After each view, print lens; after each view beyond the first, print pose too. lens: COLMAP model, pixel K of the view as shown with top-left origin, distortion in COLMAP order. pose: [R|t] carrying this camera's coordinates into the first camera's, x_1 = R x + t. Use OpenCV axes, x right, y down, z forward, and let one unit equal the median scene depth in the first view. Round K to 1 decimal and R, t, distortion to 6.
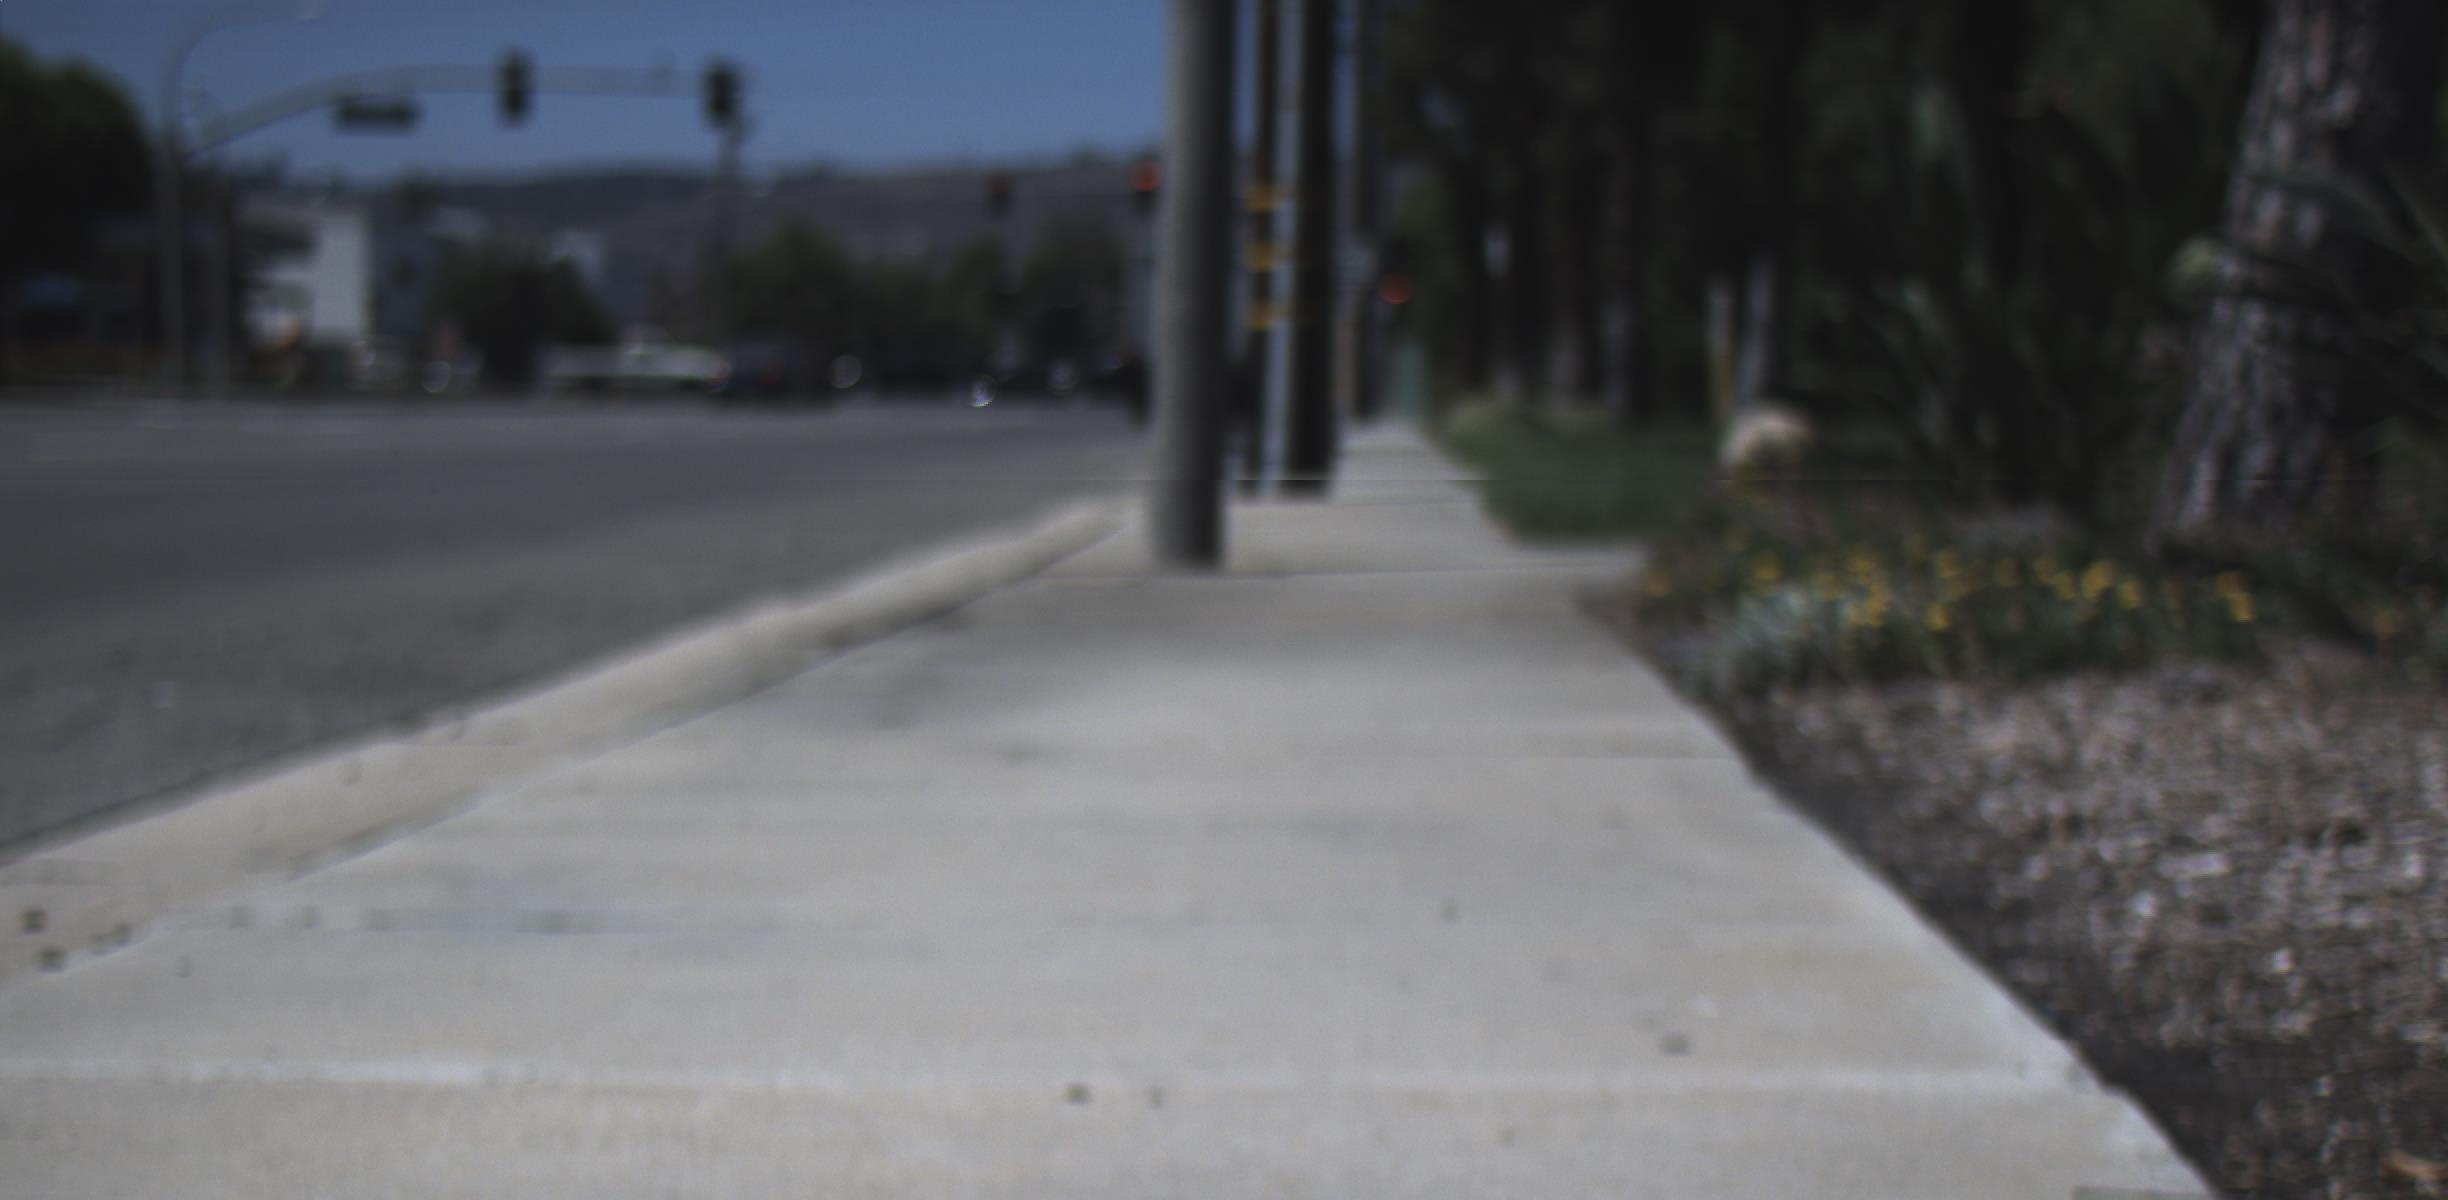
lens RADIAL K [[4194.5, 0, 1225.7], [0, 4194.5, 497.5], [0, 0, 1]] dist [0.011823, 0.001785]
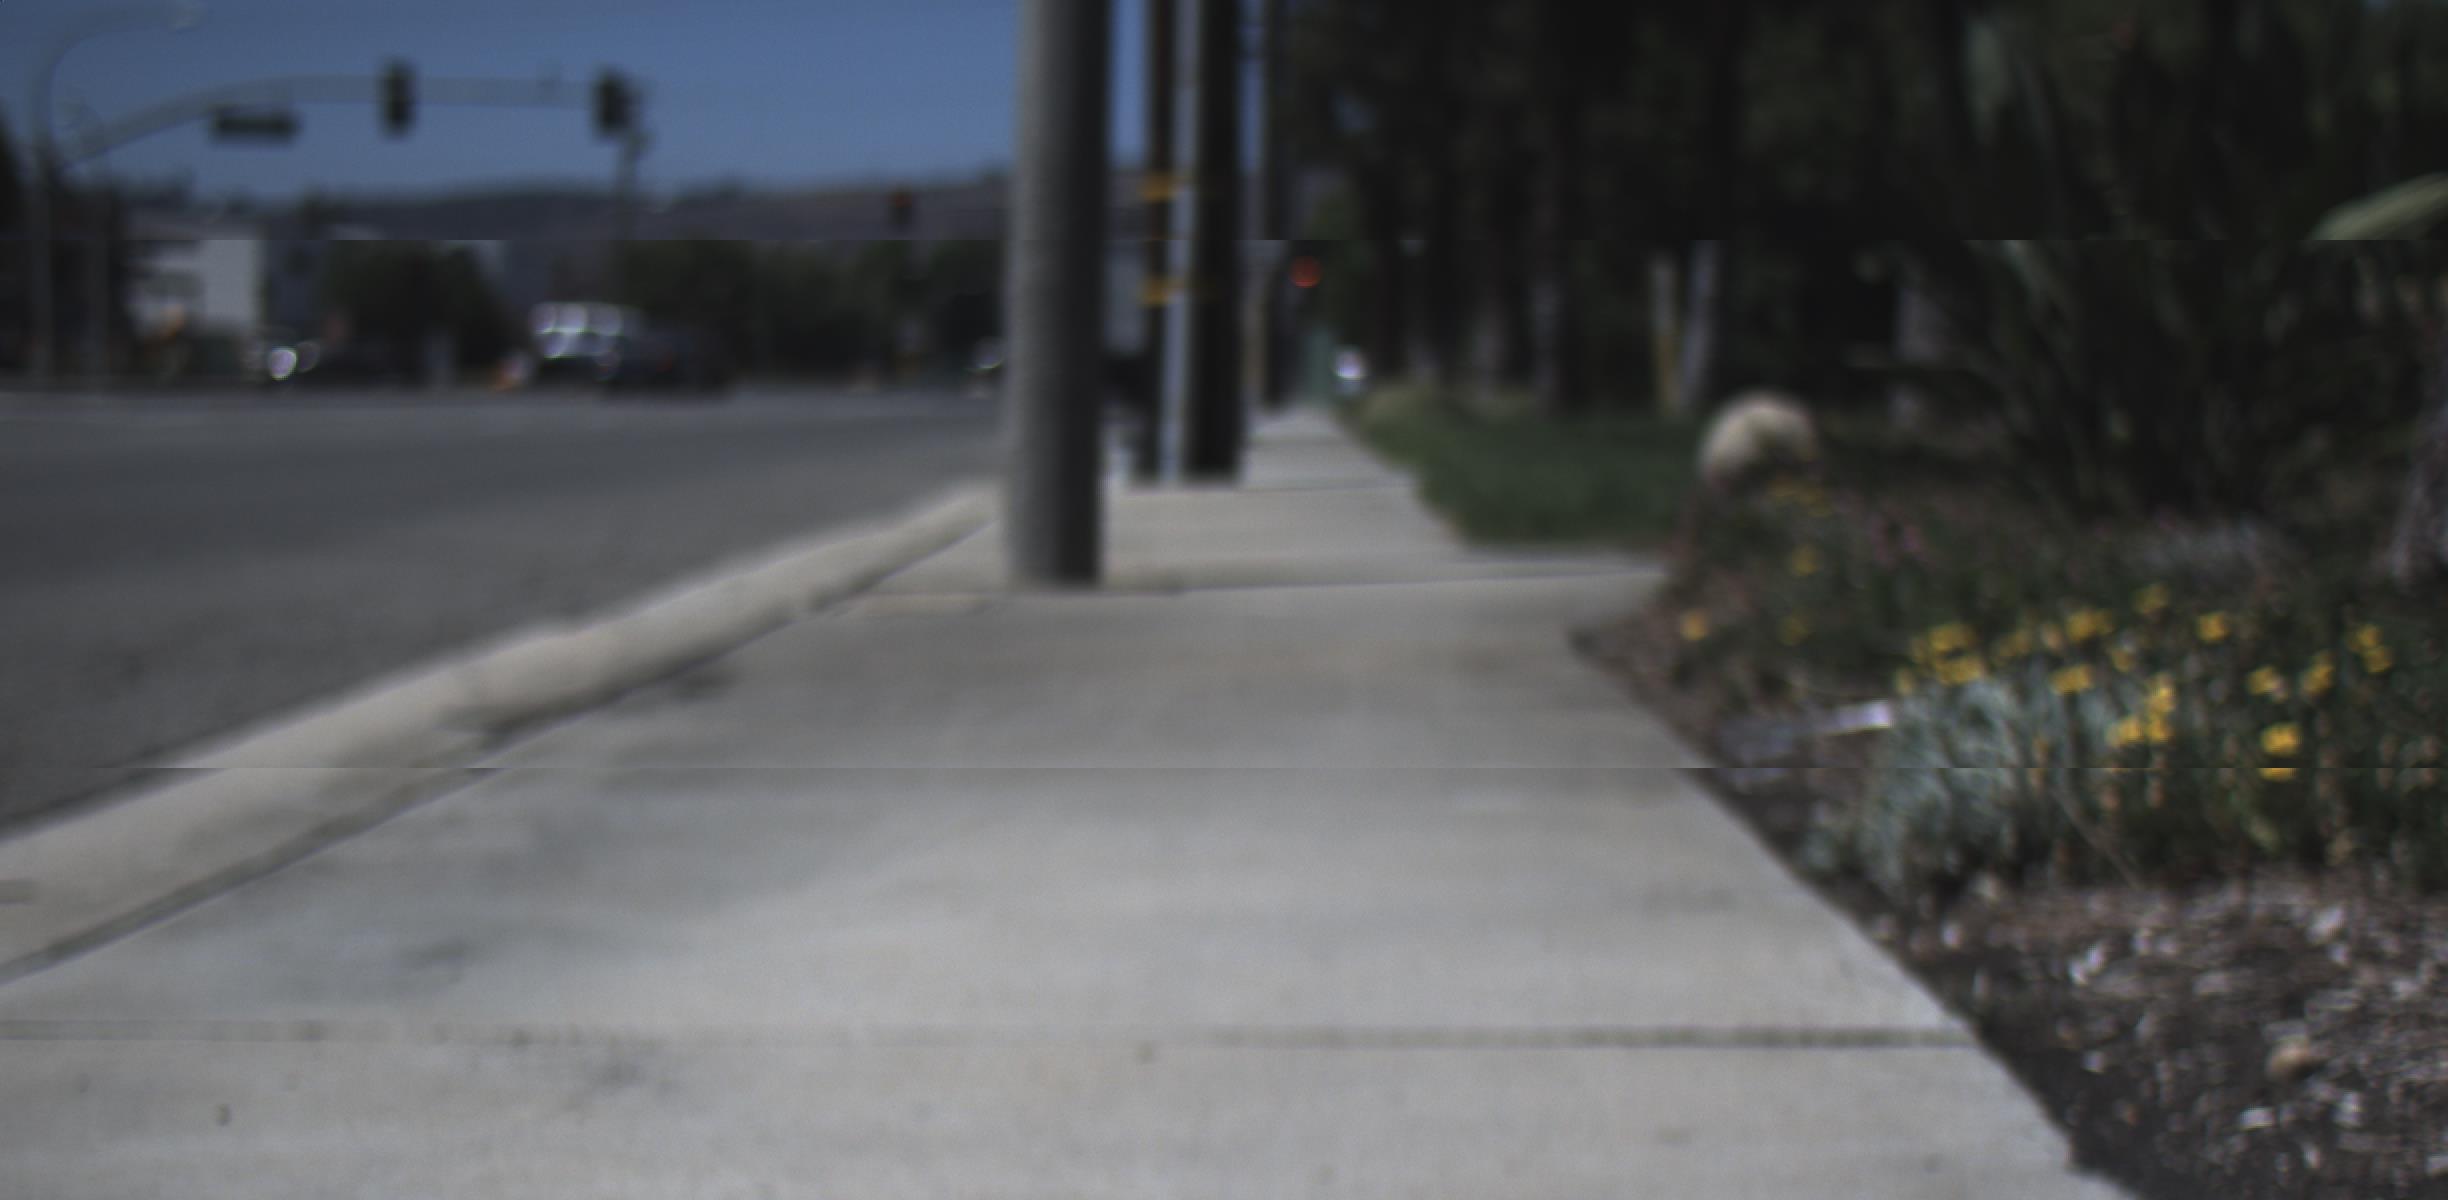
lens RADIAL K [[2897.3, 0, 1221.9], [0, 2897.3, 514.7], [0, 0, 1]] dist [0.001097, 0.012963]
pose [[0.999858, -0.004256, 0.016325, 0.010187], [0.003965, 0.999833, 0.017849, -0.005872], [-0.016398, -0.017782, 0.999707, 0.338093]]
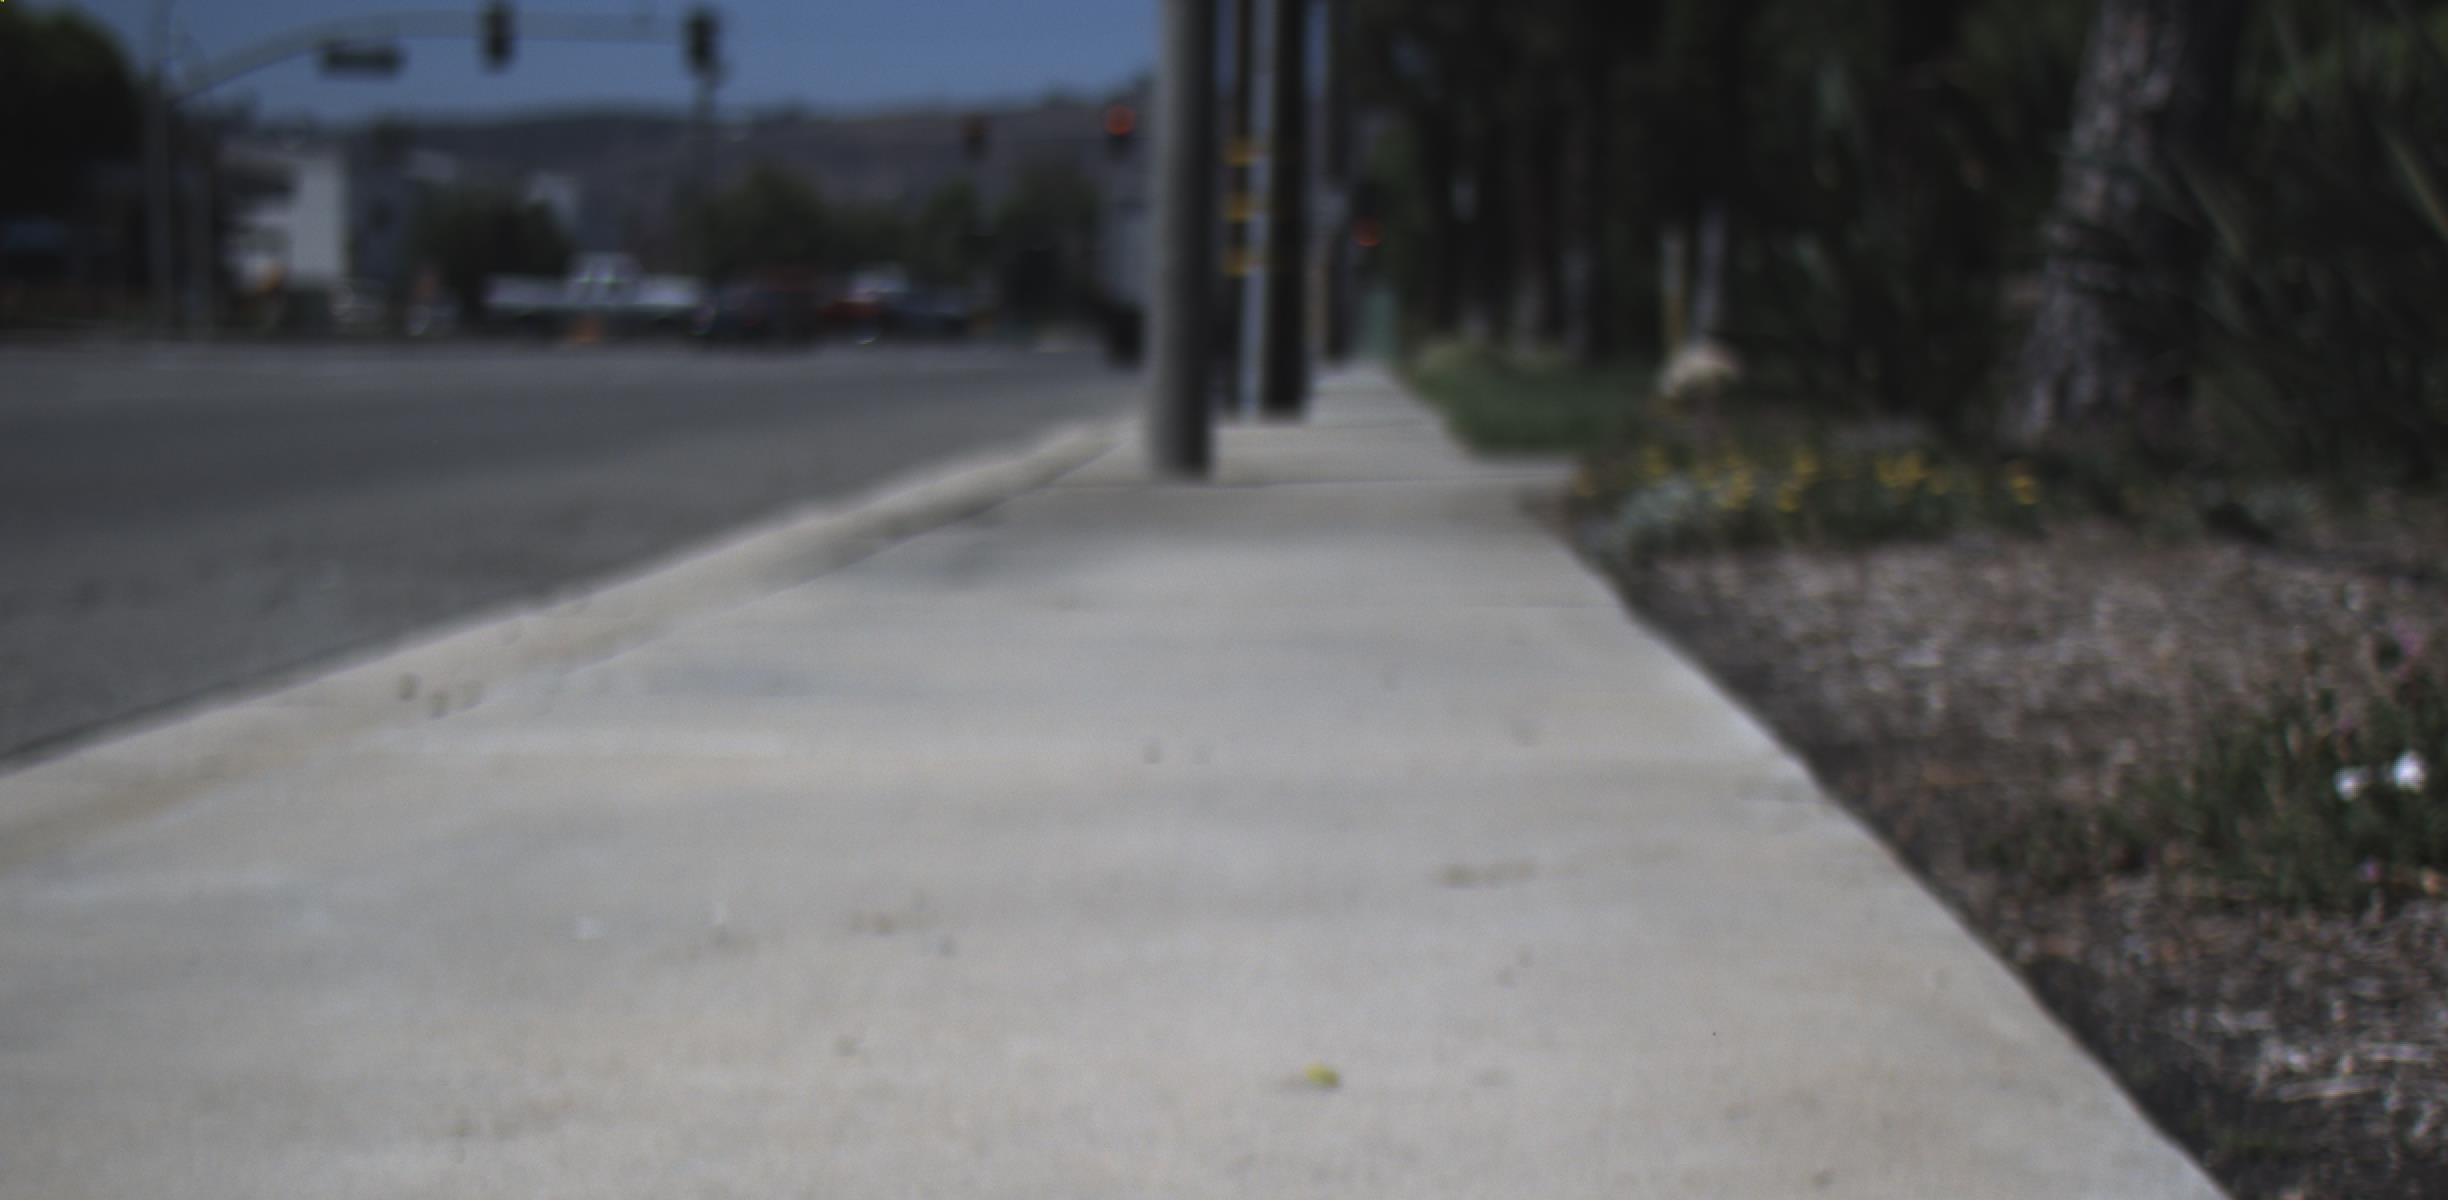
lens RADIAL K [[5765.3, 0, 1224.0], [0, 5765.3, 600.0], [0, 0, 1]] dist [-0.012945, -0.279738]
pose [[0.999916, 0.000159, 0.012950, -0.012542], [-0.000373, 0.999863, 0.016558, 0.016531], [-0.012945, -0.016561, 0.999779, -0.409306]]
